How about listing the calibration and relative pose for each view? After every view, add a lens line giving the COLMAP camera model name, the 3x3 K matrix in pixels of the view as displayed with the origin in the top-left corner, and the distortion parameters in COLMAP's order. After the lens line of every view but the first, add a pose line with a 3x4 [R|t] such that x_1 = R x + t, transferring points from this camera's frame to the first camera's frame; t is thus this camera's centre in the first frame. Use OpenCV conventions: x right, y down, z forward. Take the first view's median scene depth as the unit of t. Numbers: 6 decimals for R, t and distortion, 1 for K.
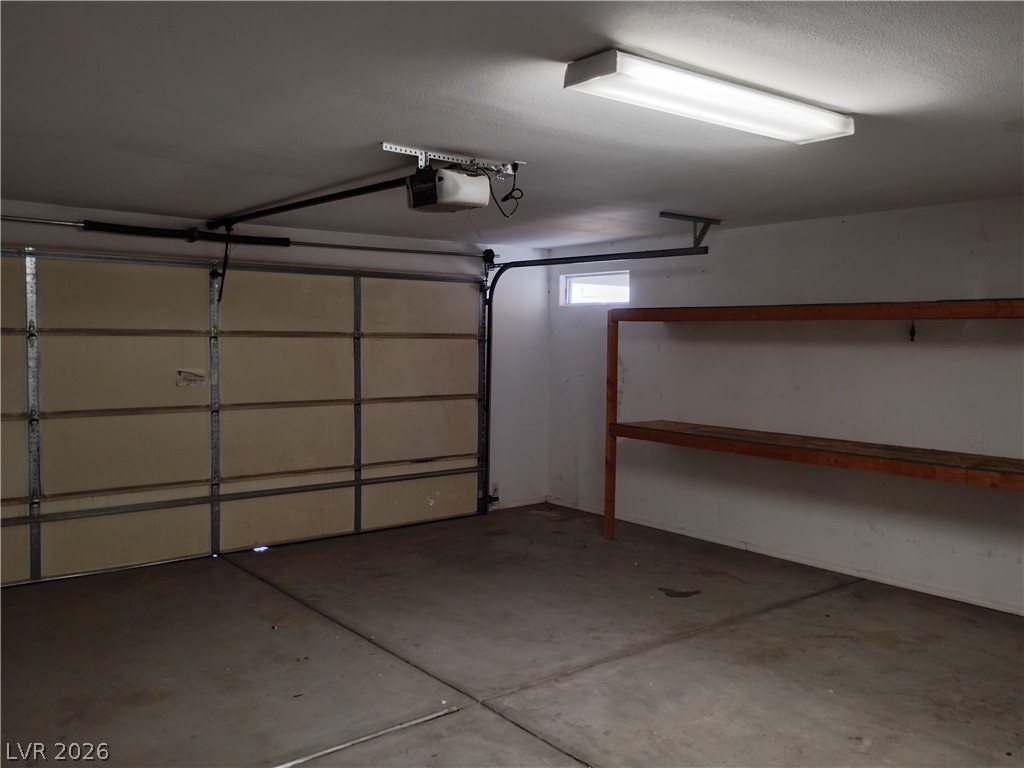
lens RADIAL K [[852.5, 0, 507.9], [0, 852.5, 379.0], [0, 0, 1]] dist [0.038729, -0.038527]
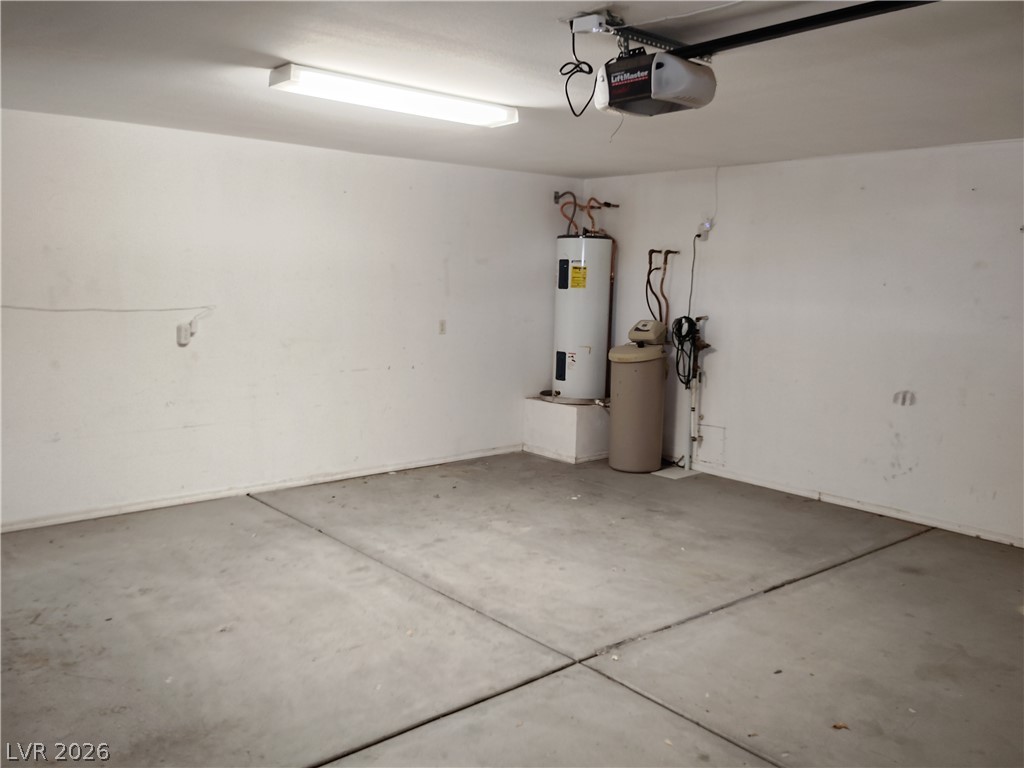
lens RADIAL K [[852.5, 0, 507.9], [0, 852.5, 379.0], [0, 0, 1]] dist [0.038729, -0.038527]
pose [[-0.999259, -0.028002, -0.026416, 0.081327], [-0.032138, 0.984565, 0.172042, -0.092550], [0.021191, 0.172764, -0.984735, 1.964804]]
